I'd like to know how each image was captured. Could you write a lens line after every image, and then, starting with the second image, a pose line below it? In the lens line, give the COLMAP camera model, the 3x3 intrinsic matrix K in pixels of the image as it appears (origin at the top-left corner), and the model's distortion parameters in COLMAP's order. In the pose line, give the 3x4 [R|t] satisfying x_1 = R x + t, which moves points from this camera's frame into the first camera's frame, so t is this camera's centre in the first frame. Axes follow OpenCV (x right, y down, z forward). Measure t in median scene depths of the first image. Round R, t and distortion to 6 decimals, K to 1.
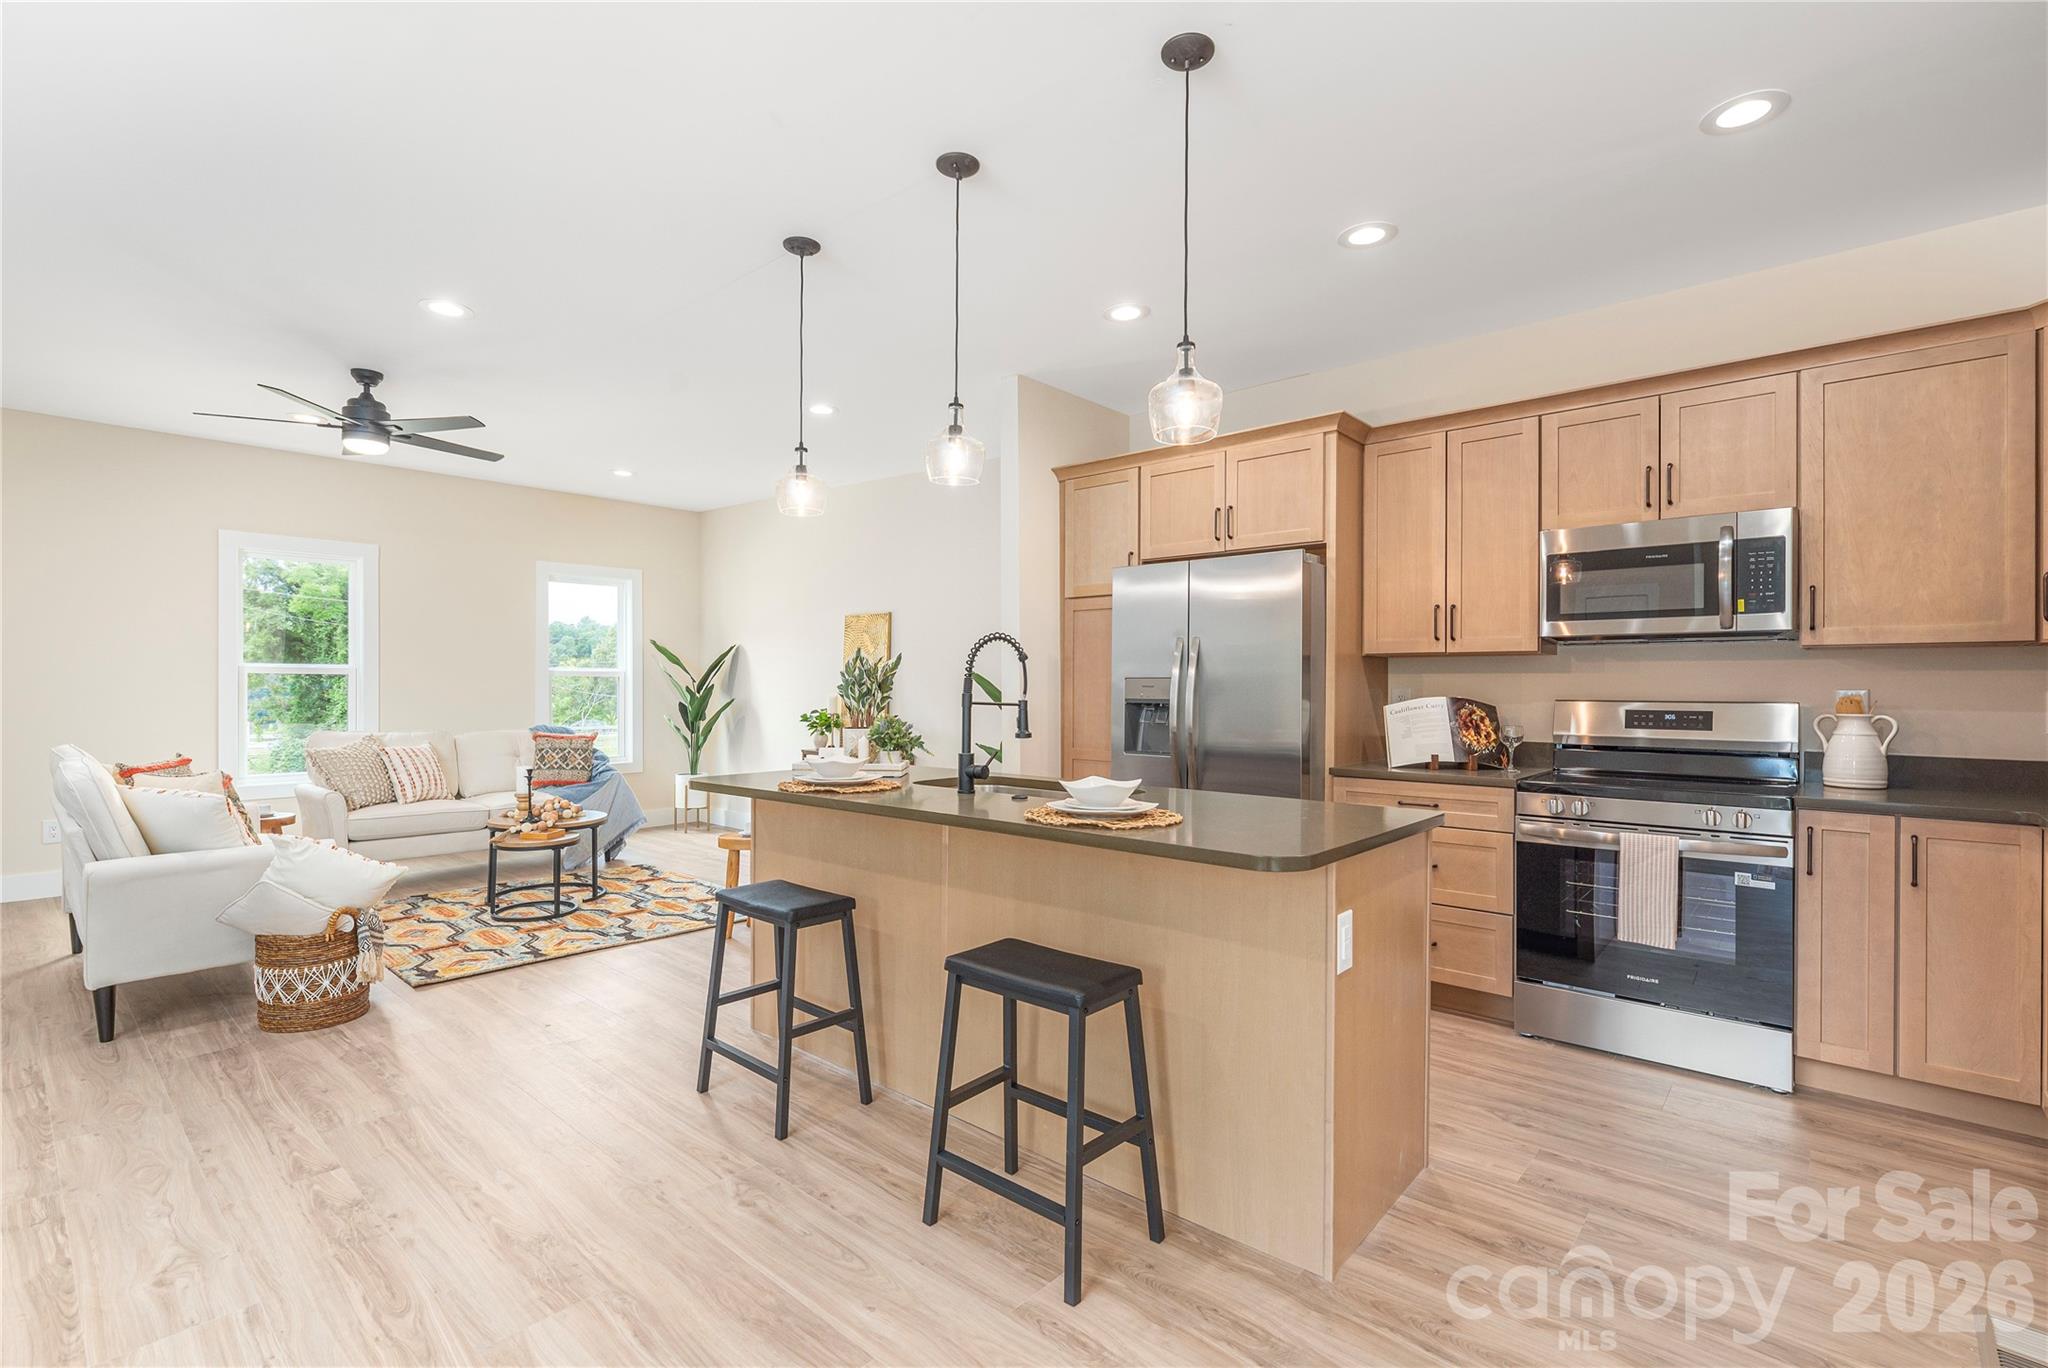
lens RADIAL K [[926.7, 0, 1022.4], [0, 926.7, 684.0], [0, 0, 1]] dist [-0.002052, 0.000592]
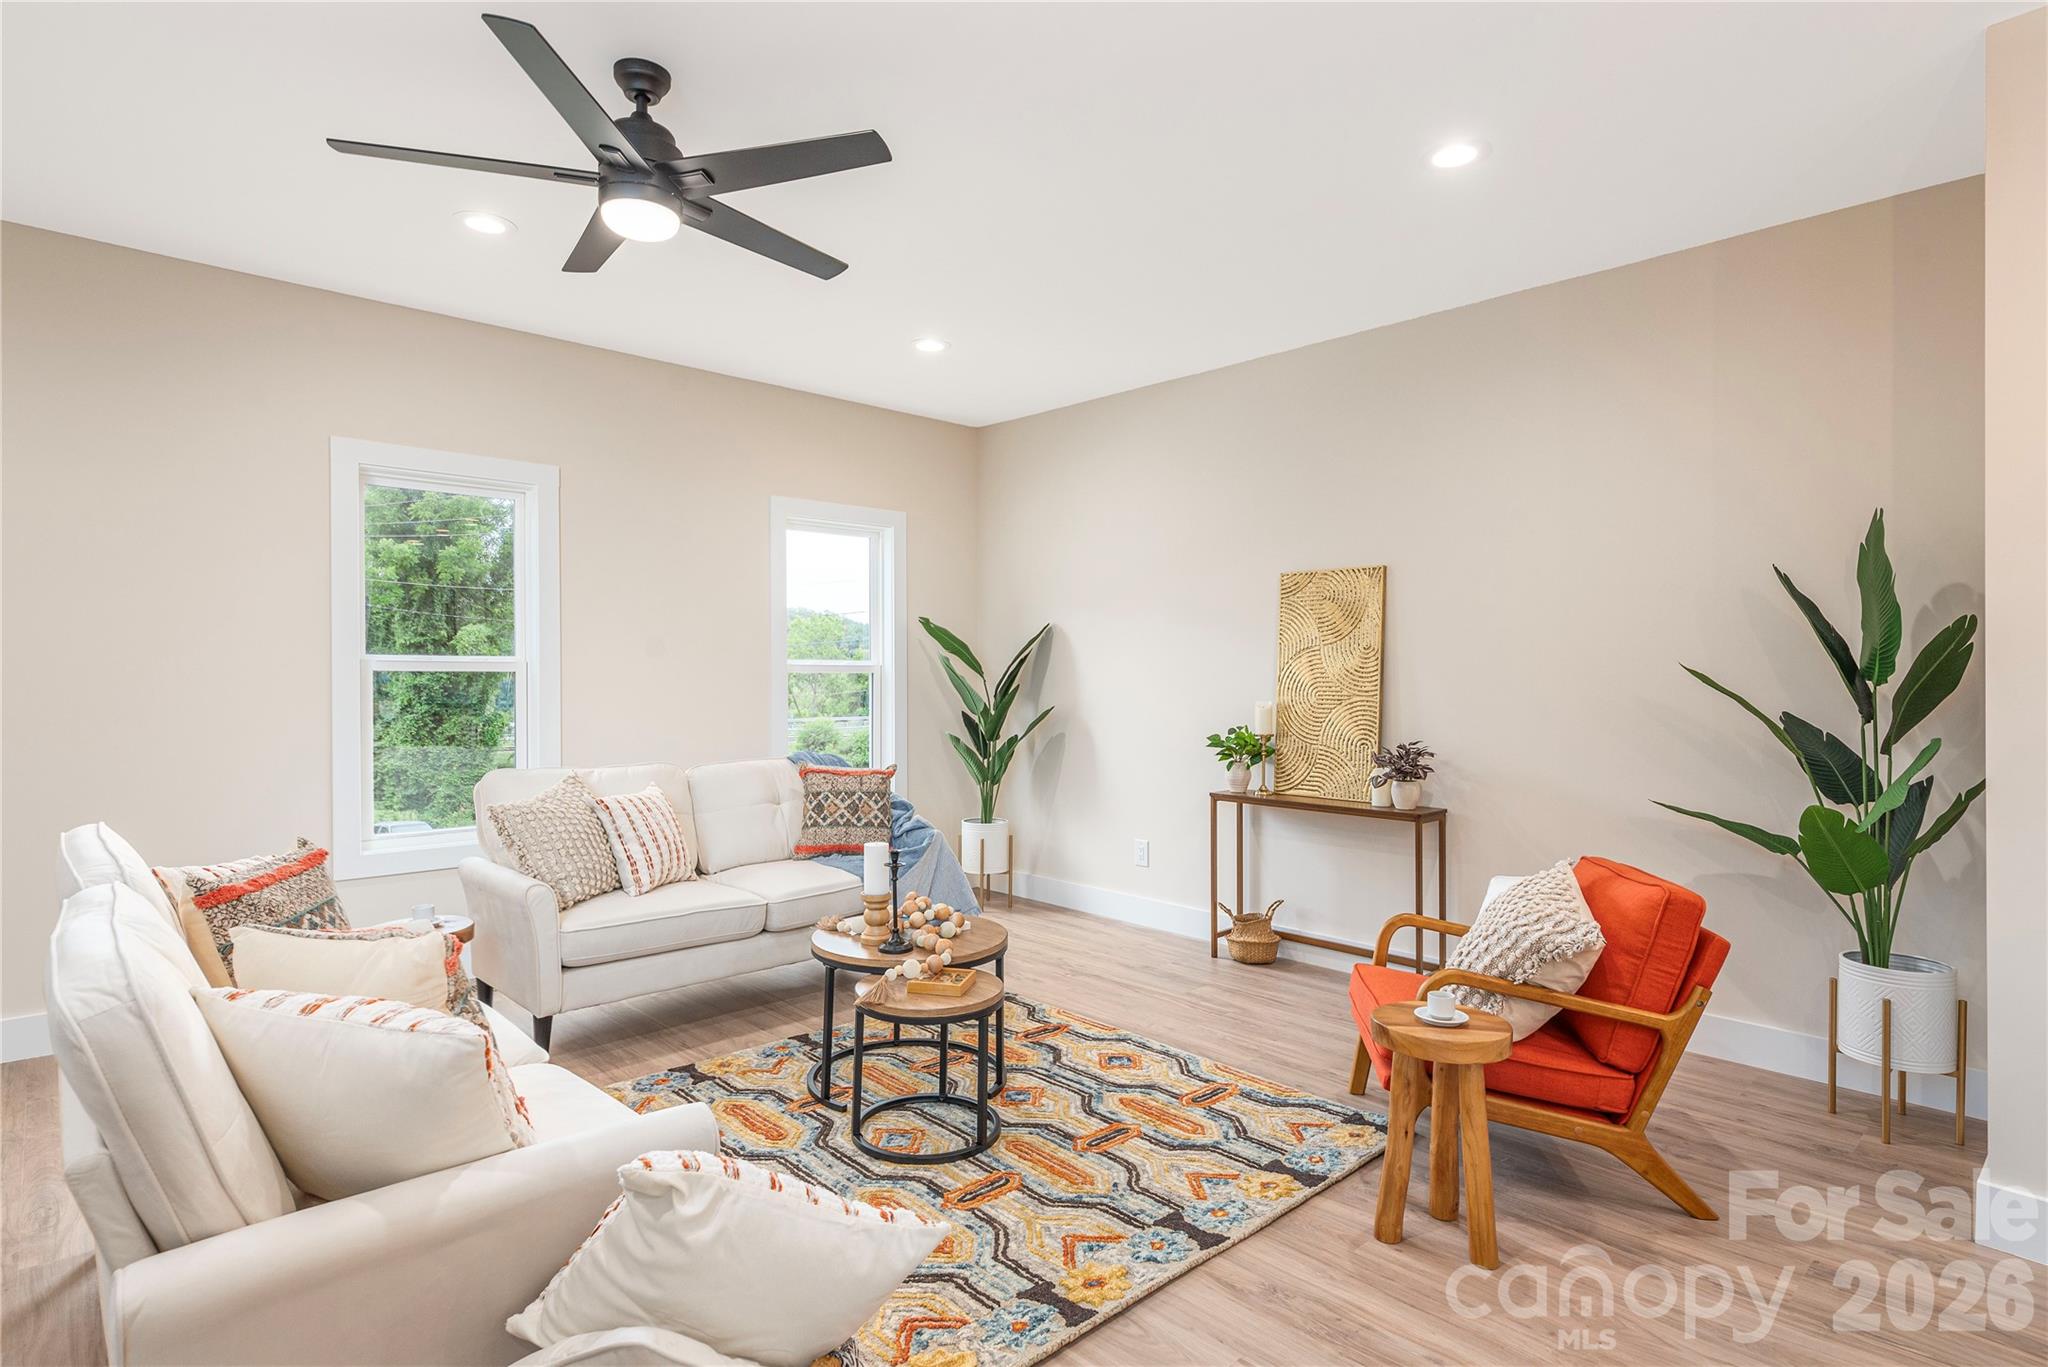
lens RADIAL K [[1040.2, 0, 1021.8], [0, 1040.2, 685.4], [0, 0, 1]] dist [-0.002836, 0.000316]
pose [[0.996153, 0.000452, -0.087624, -0.602105], [0.000418, 0.999951, 0.009912, -0.014981], [0.087625, -0.009911, 0.996104, 0.604375]]
